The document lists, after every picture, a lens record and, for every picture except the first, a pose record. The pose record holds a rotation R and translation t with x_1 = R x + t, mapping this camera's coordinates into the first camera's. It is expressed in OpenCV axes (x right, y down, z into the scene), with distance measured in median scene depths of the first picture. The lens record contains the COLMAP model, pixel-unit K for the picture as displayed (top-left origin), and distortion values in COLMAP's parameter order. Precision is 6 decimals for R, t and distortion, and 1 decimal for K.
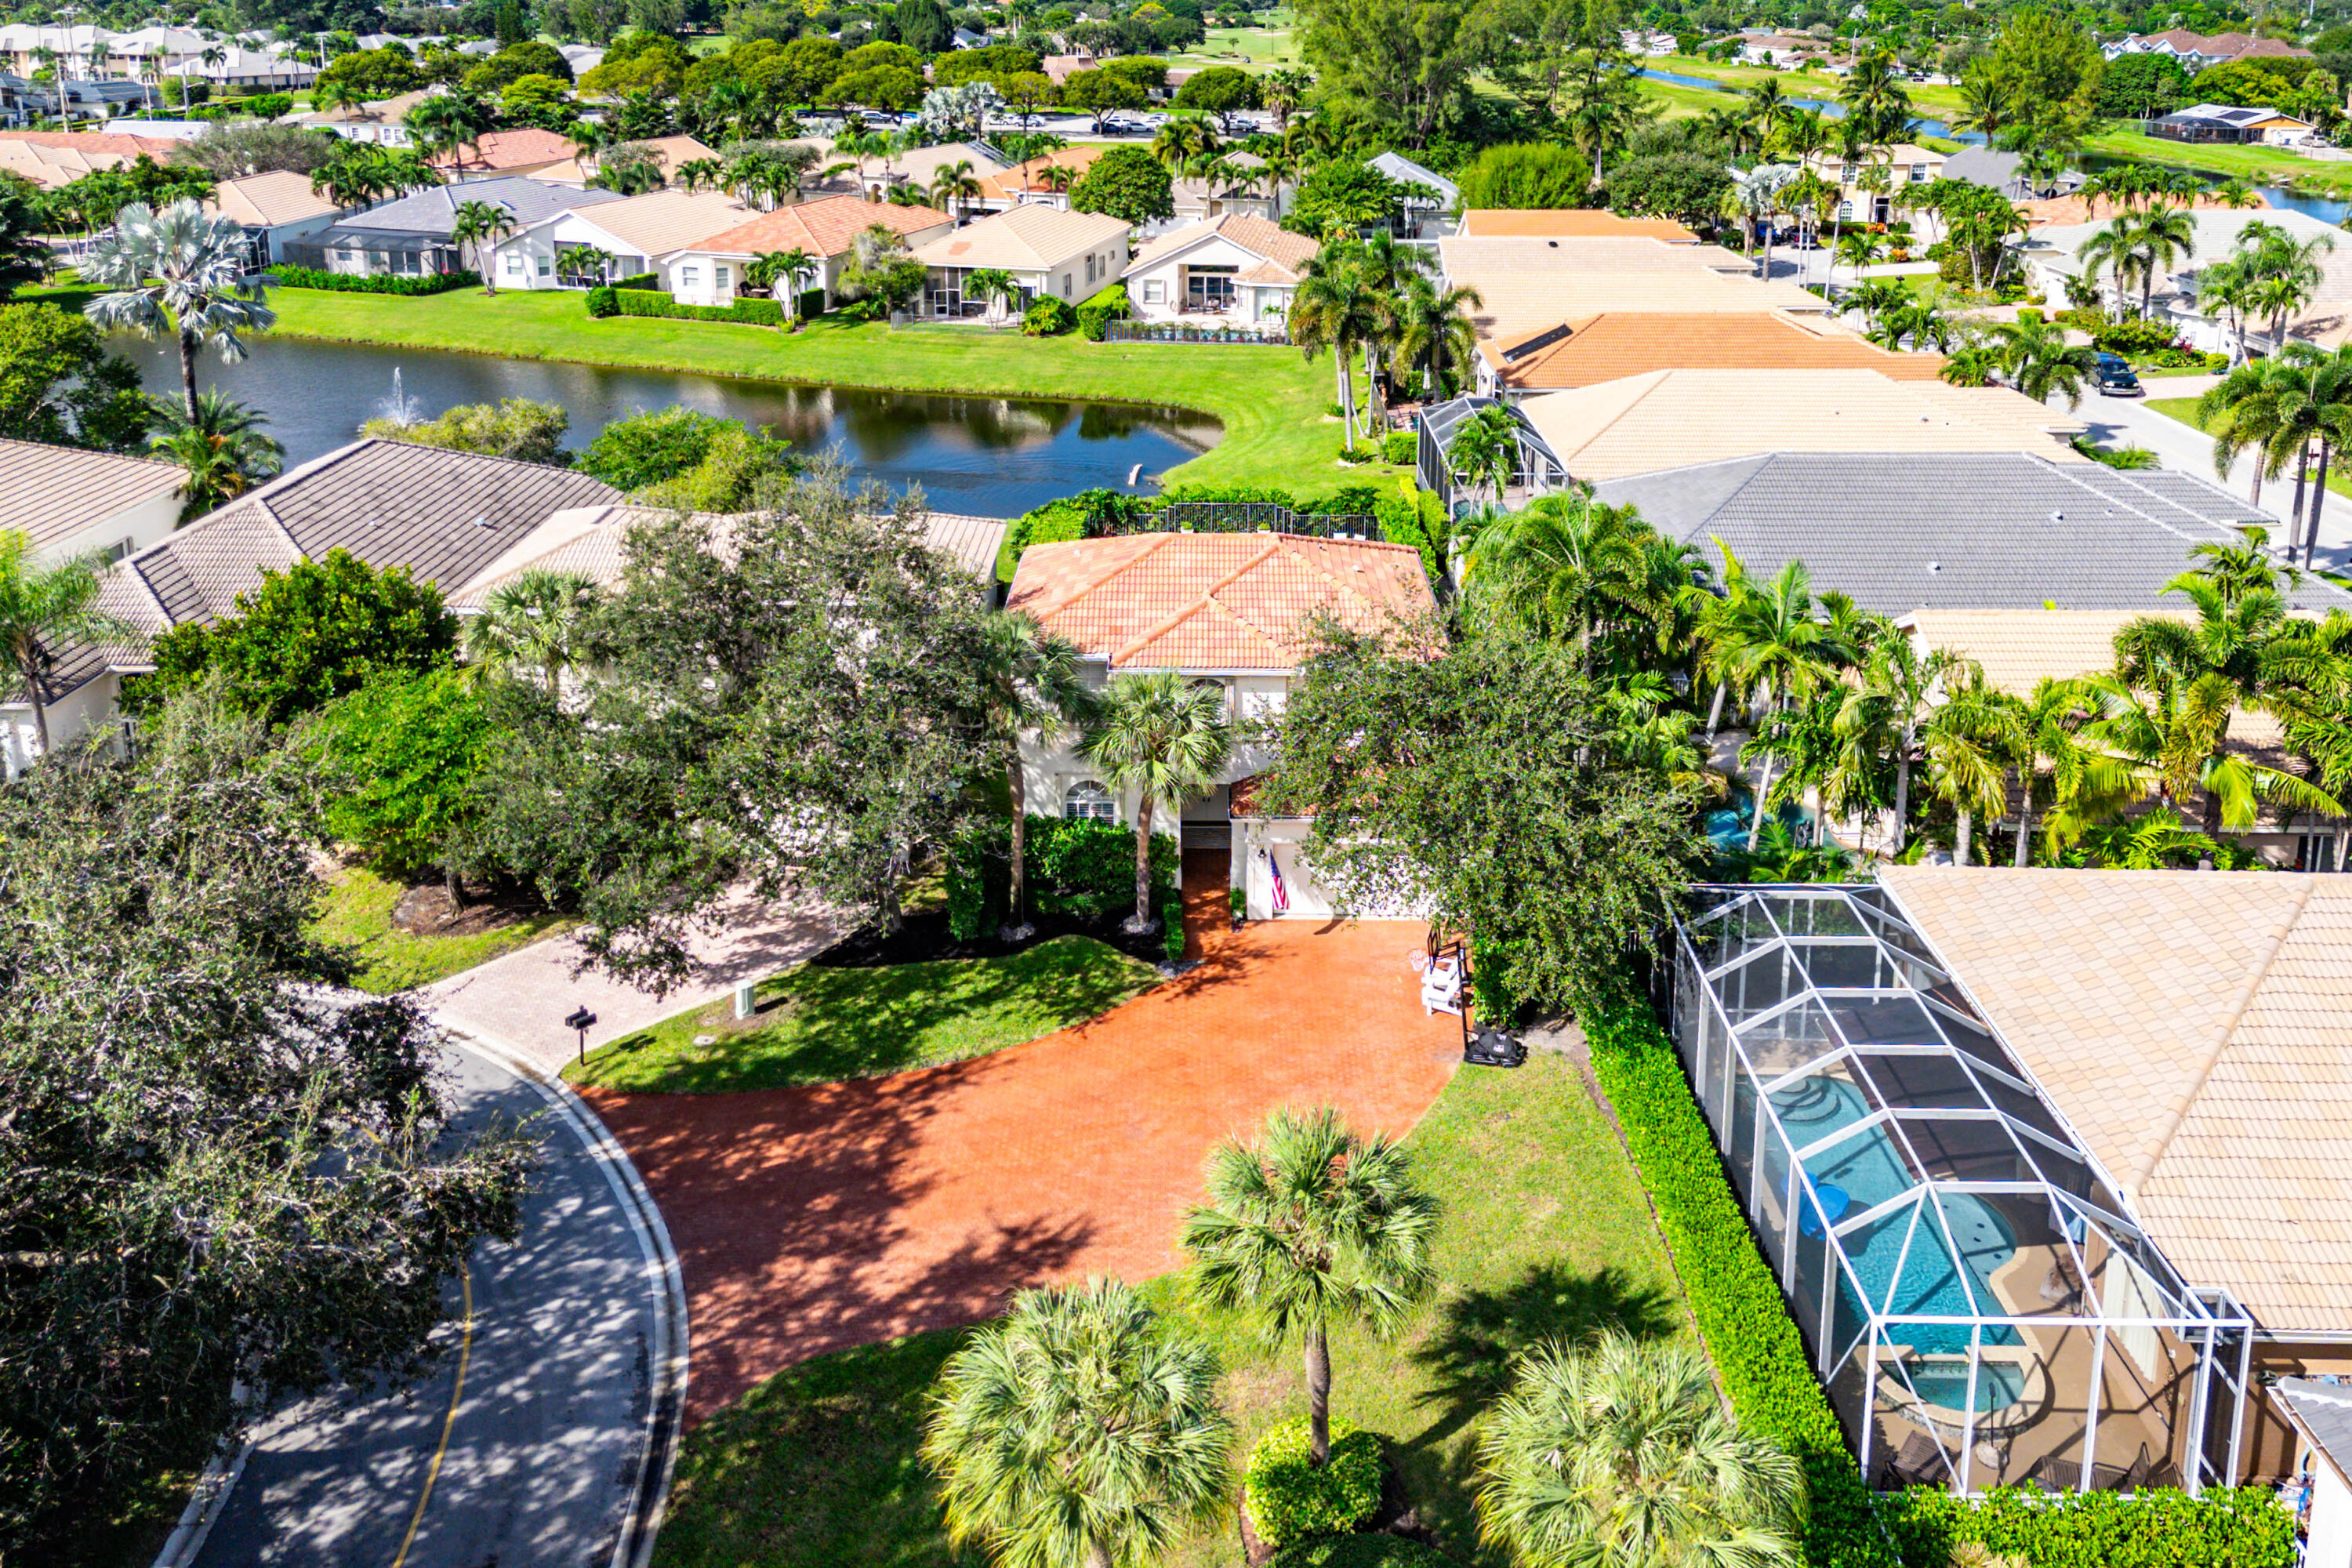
lens RADIAL K [[1647.5, 0, 1167.0], [0, 1647.5, 780.8], [0, 0, 1]] dist [-0.002941, 0.002930]
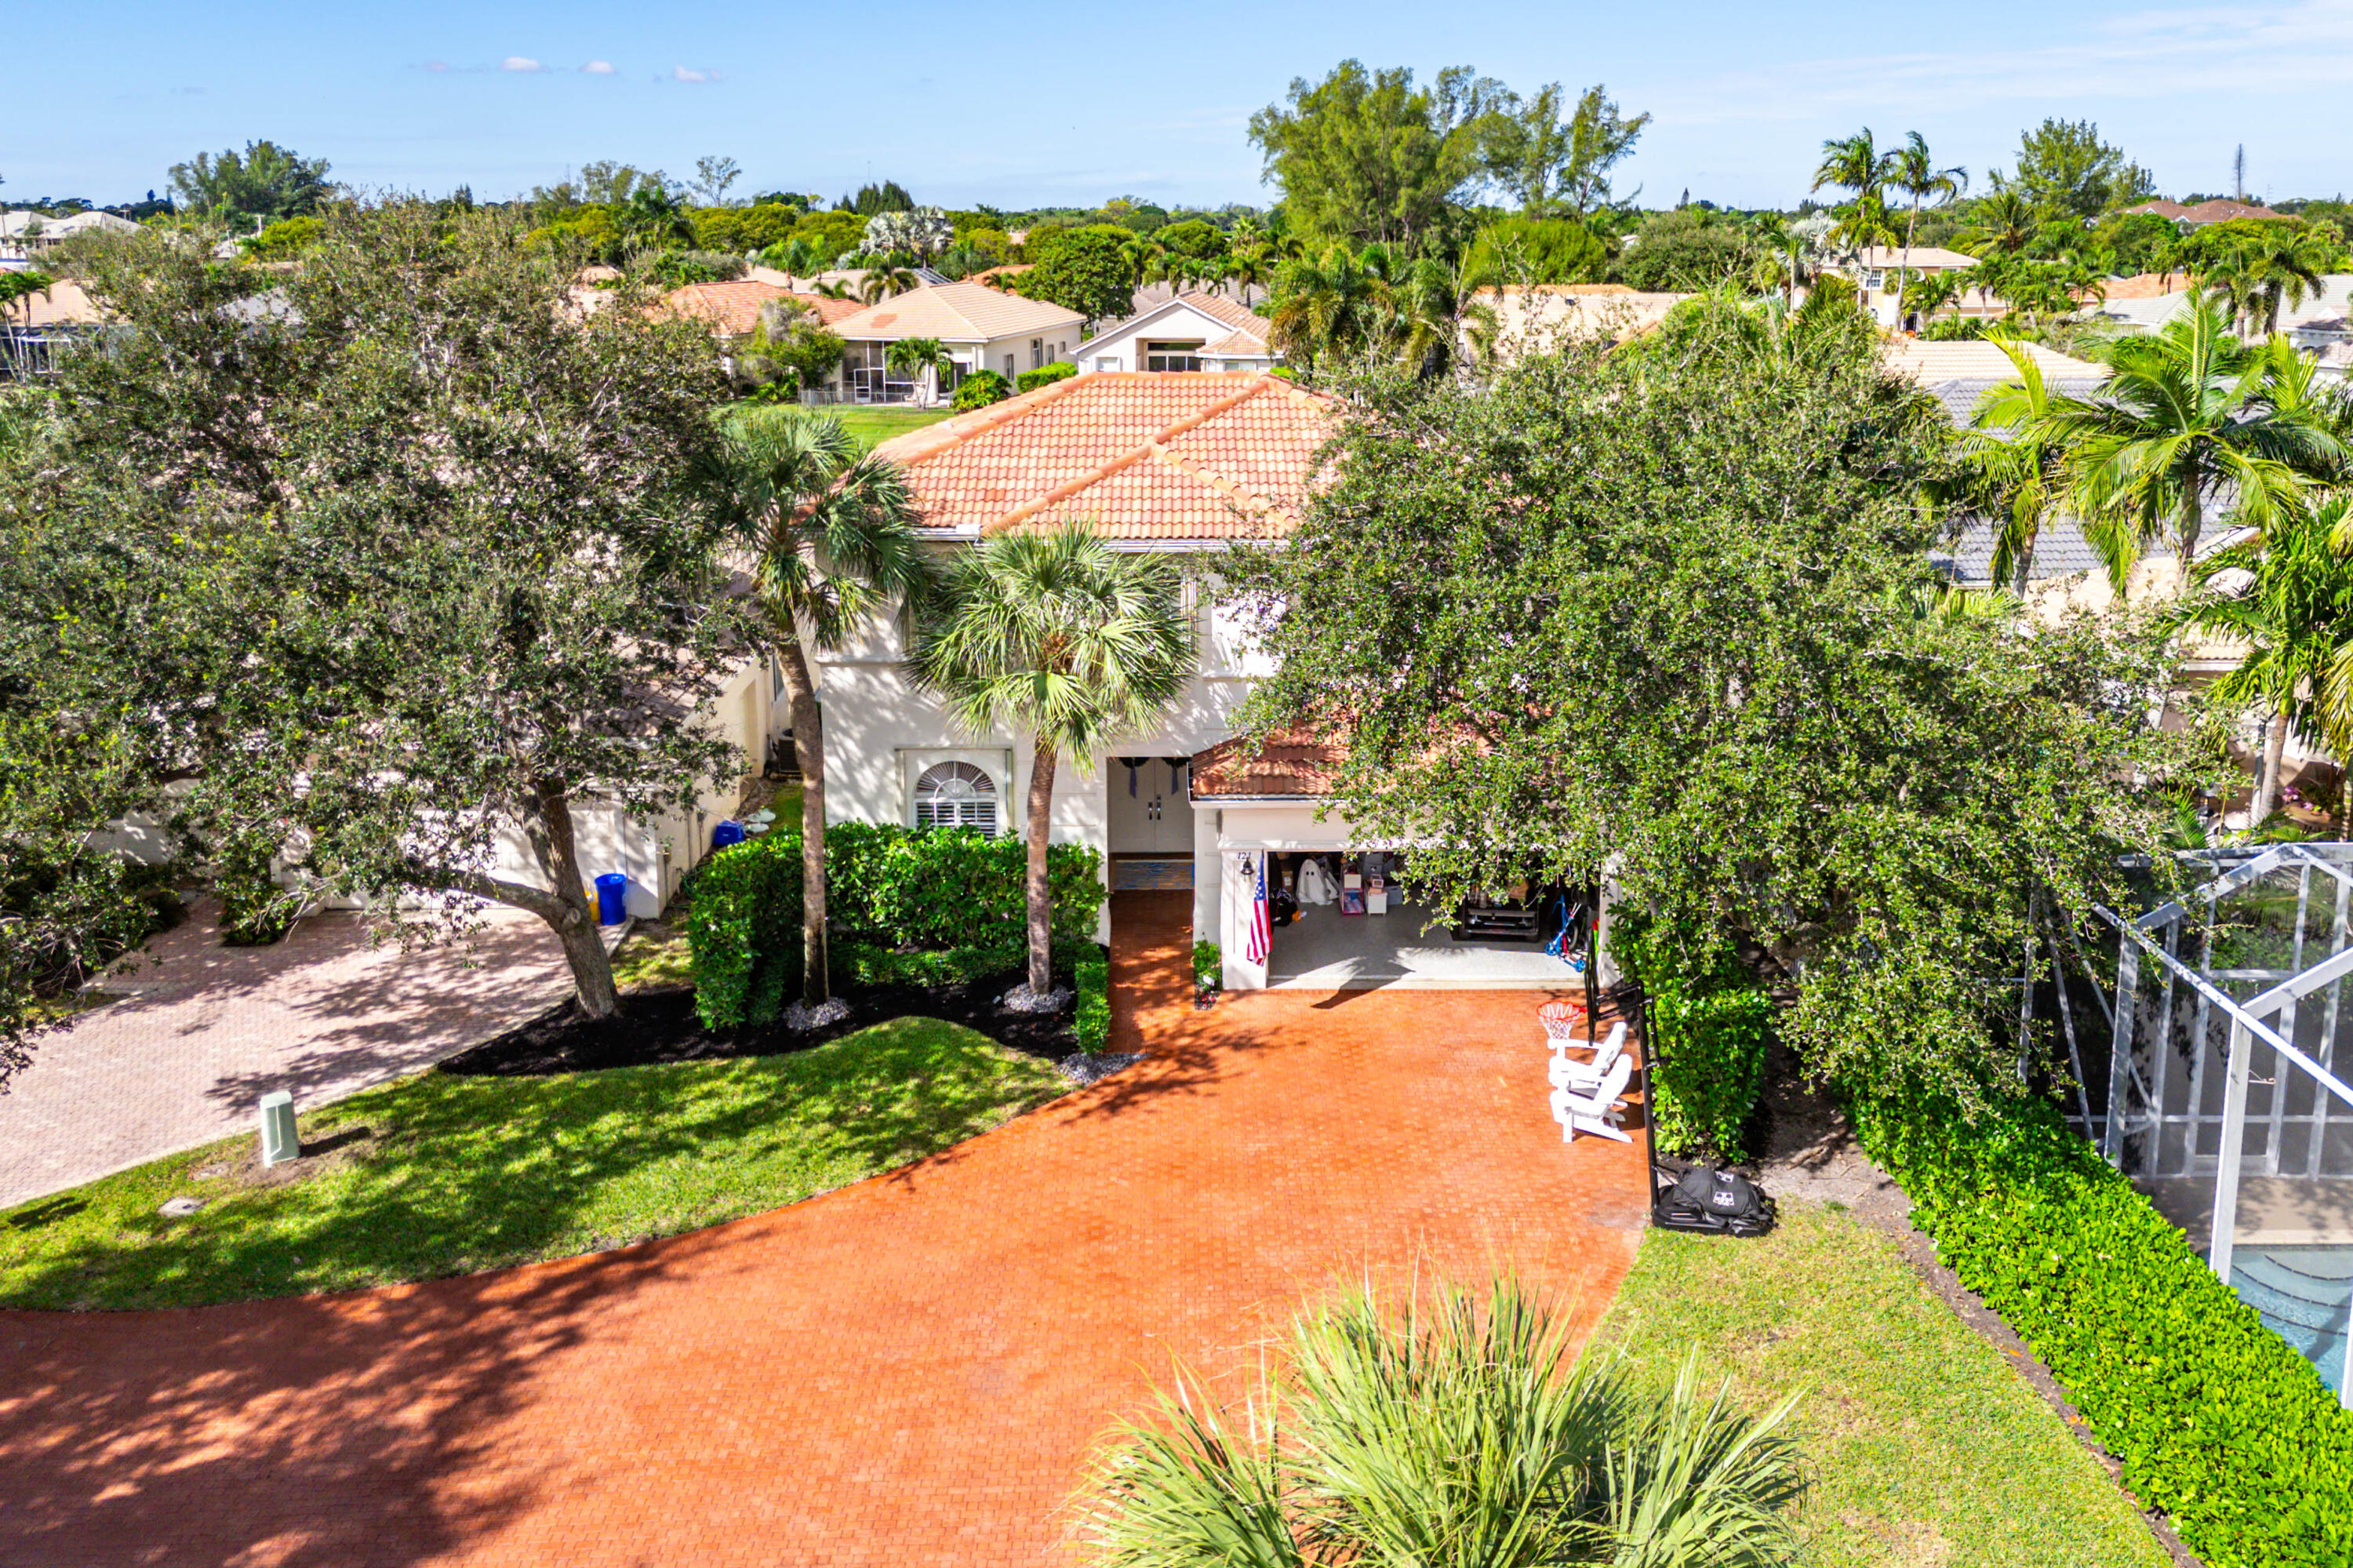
lens RADIAL K [[1639.2, 0, 1186.9], [0, 1639.2, 828.1], [0, 0, 1]] dist [0.004449, -0.008244]
pose [[0.999580, -0.002478, 0.028868, 0.021276], [0.005540, 0.994301, -0.106461, 0.093689], [-0.028440, 0.106576, 0.993898, 0.452205]]
